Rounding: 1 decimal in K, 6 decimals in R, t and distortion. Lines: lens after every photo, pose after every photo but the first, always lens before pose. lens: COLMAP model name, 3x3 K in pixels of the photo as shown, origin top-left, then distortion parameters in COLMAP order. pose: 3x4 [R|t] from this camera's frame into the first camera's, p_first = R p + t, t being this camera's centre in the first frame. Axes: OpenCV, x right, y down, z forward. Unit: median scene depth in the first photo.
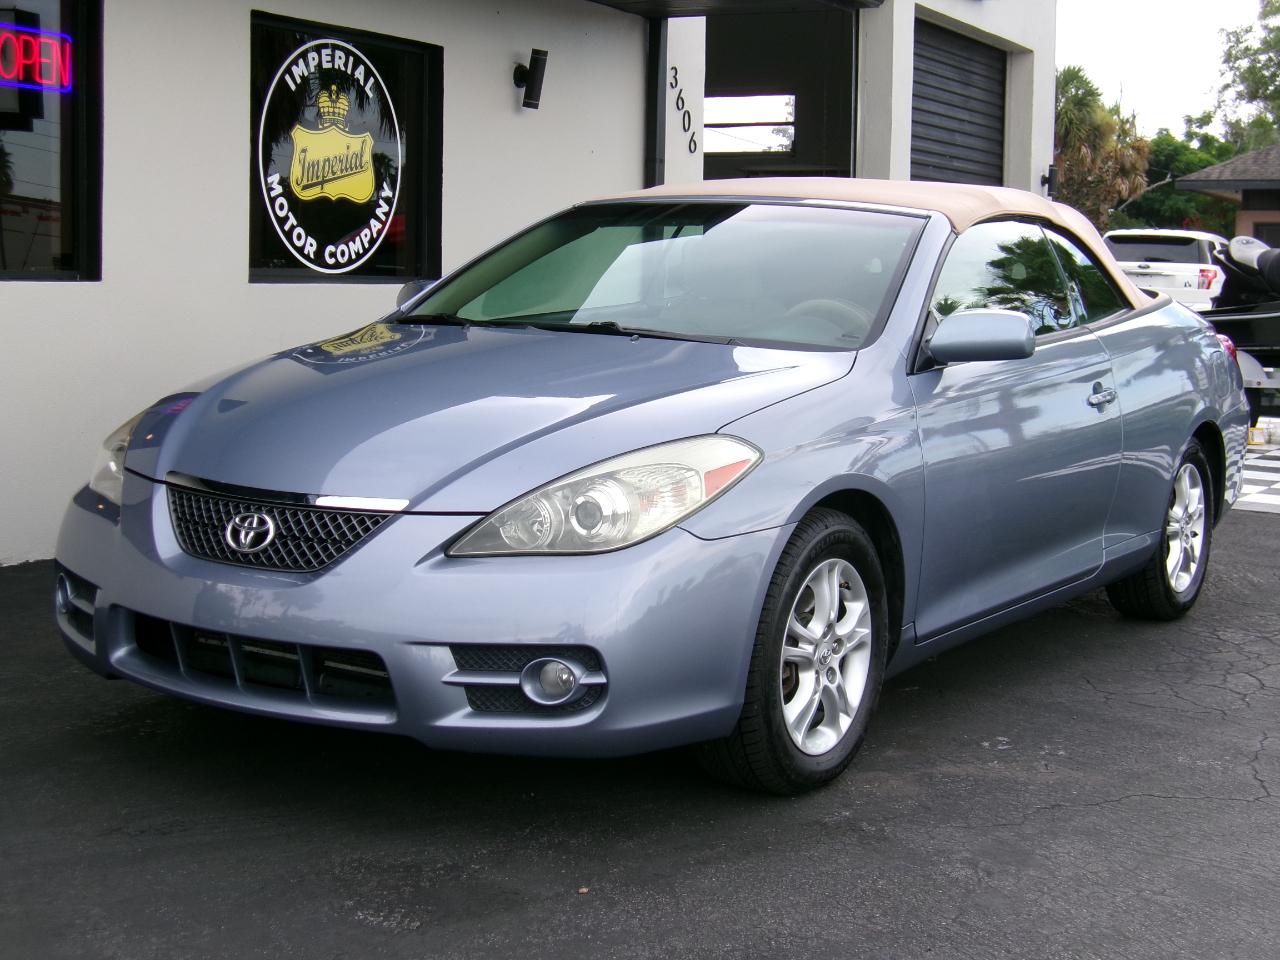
lens RADIAL K [[1967.0, 0, 631.9], [0, 1967.0, 534.3], [0, 0, 1]] dist [-0.094698, -0.119808]
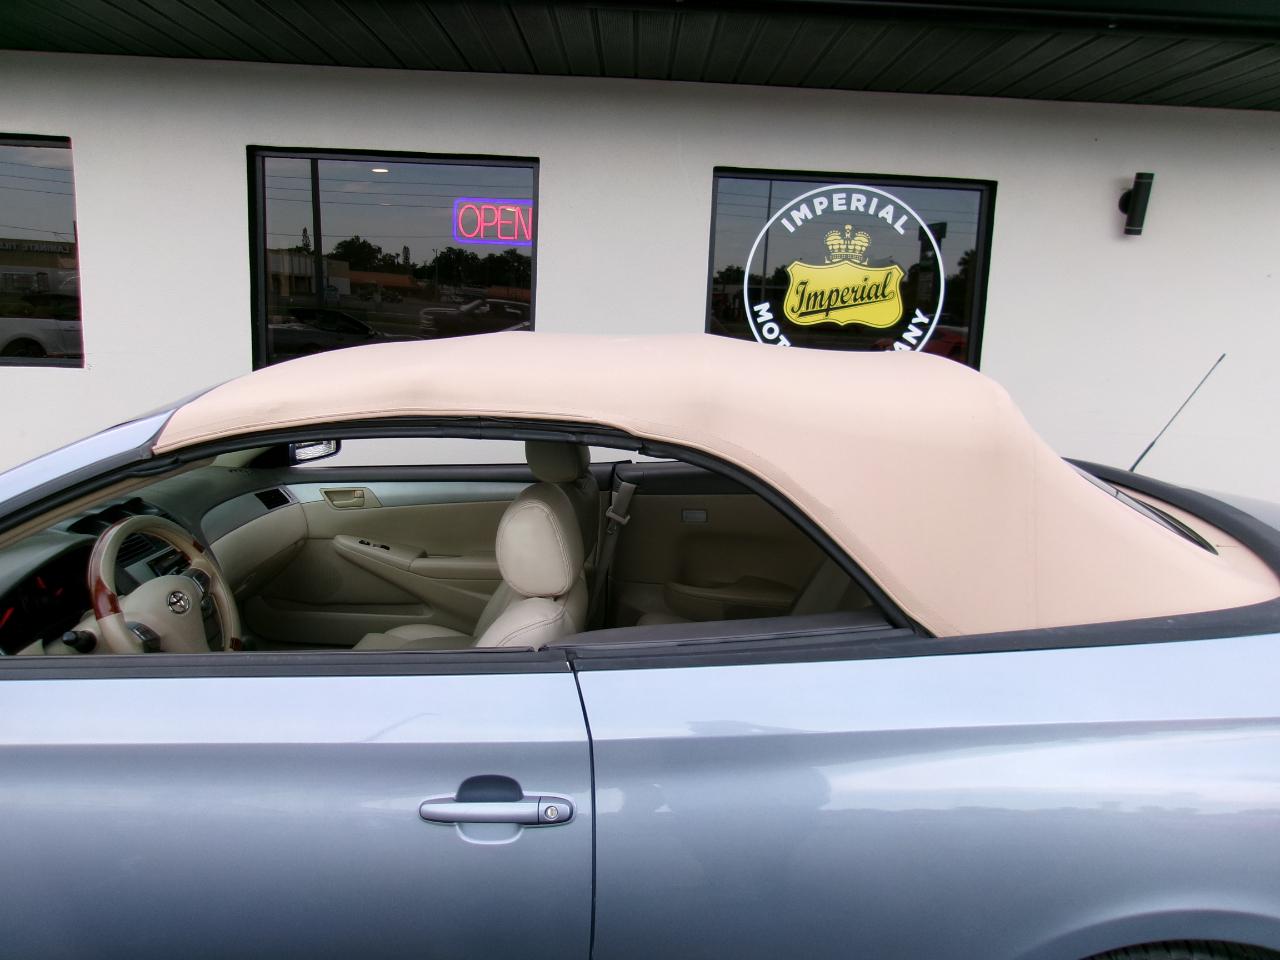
lens RADIAL K [[995.1, 0, 640.0], [0, 995.1, 480.0], [0, 0, 1]] dist [-0.048286, 0.070164]
pose [[0.492525, 0.158837, -0.855681, 0.310966], [-0.144385, 0.984492, 0.099640, -0.123368], [0.858237, 0.074472, 0.507821, 0.612805]]
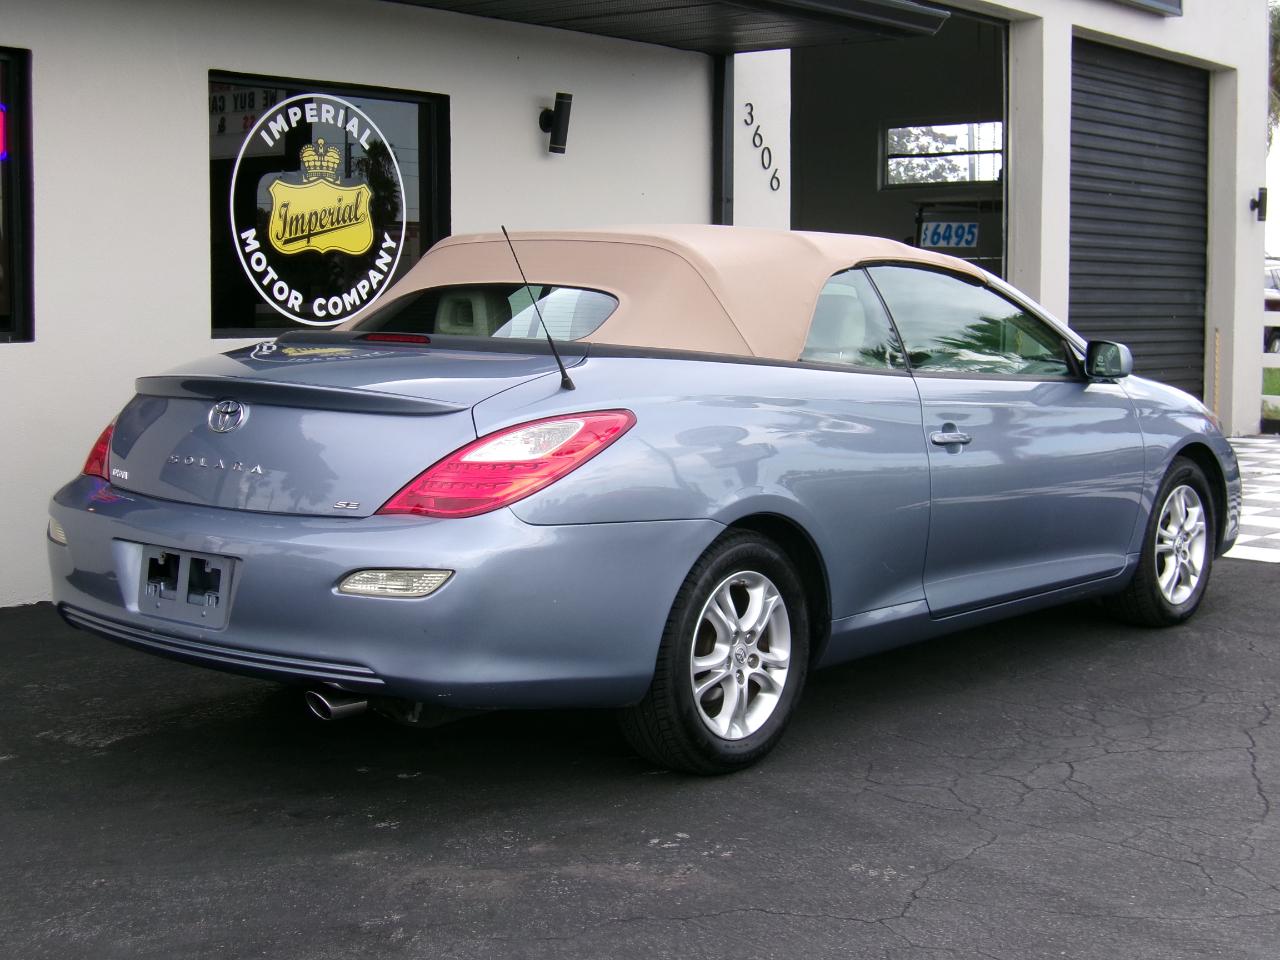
lens RADIAL K [[1955.8, 0, 638.8], [0, 1955.8, 534.9], [0, 0, 1]] dist [-0.101426, -0.074648]
pose [[0.981511, 0.005232, -0.191332, 0.201838], [-0.007570, 0.999905, -0.011493, -0.015824], [0.191254, 0.012729, 0.981458, 0.051555]]
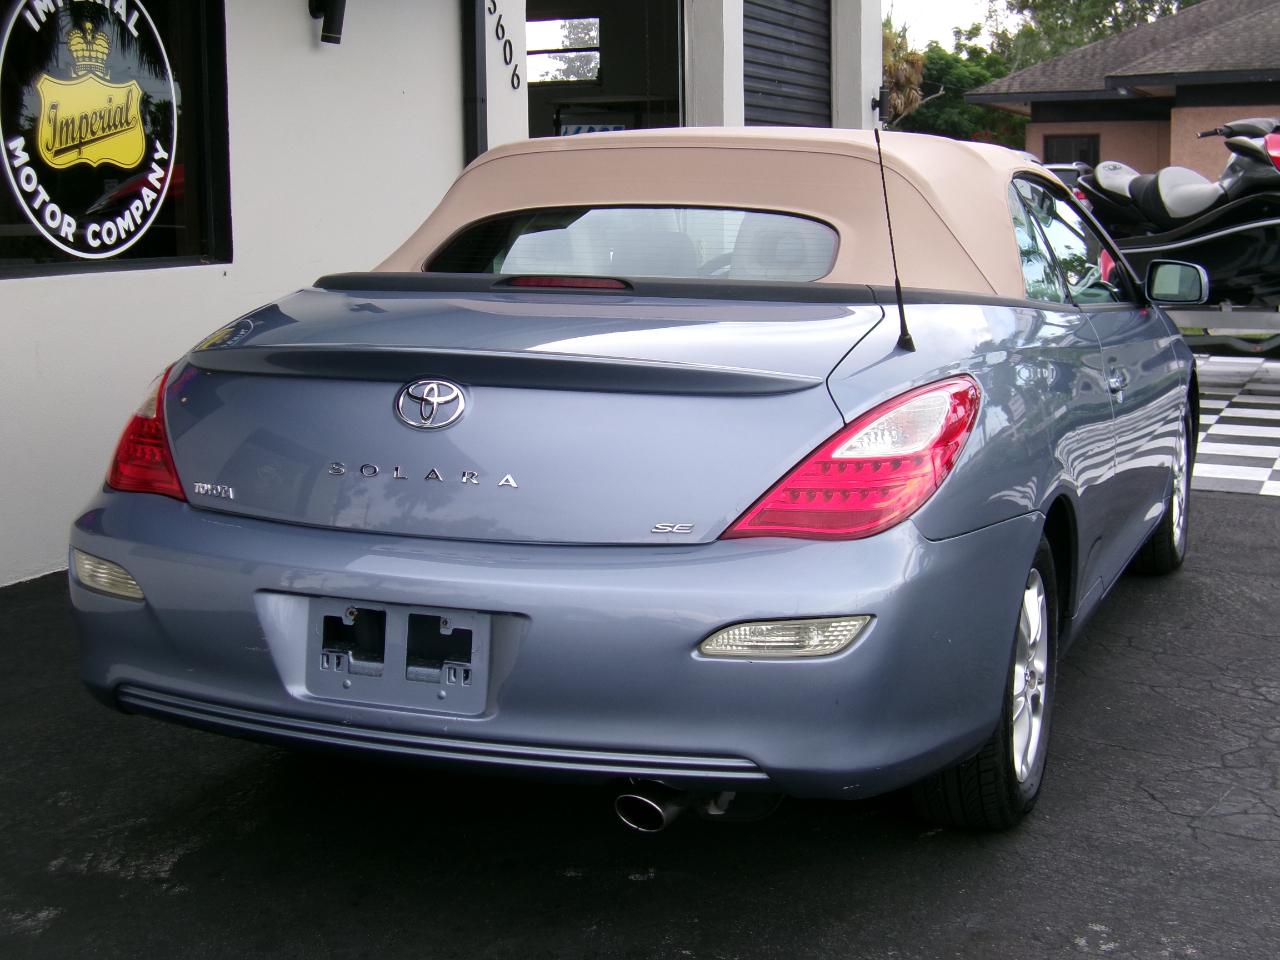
lens RADIAL K [[1955.8, 0, 638.8], [0, 1955.8, 534.9], [0, 0, 1]] dist [-0.101426, -0.074648]
pose [[0.992304, -0.050080, 0.113246, -0.029273], [0.045560, 0.998072, 0.042156, -0.044544], [-0.115138, -0.036673, 0.992672, 0.189080]]
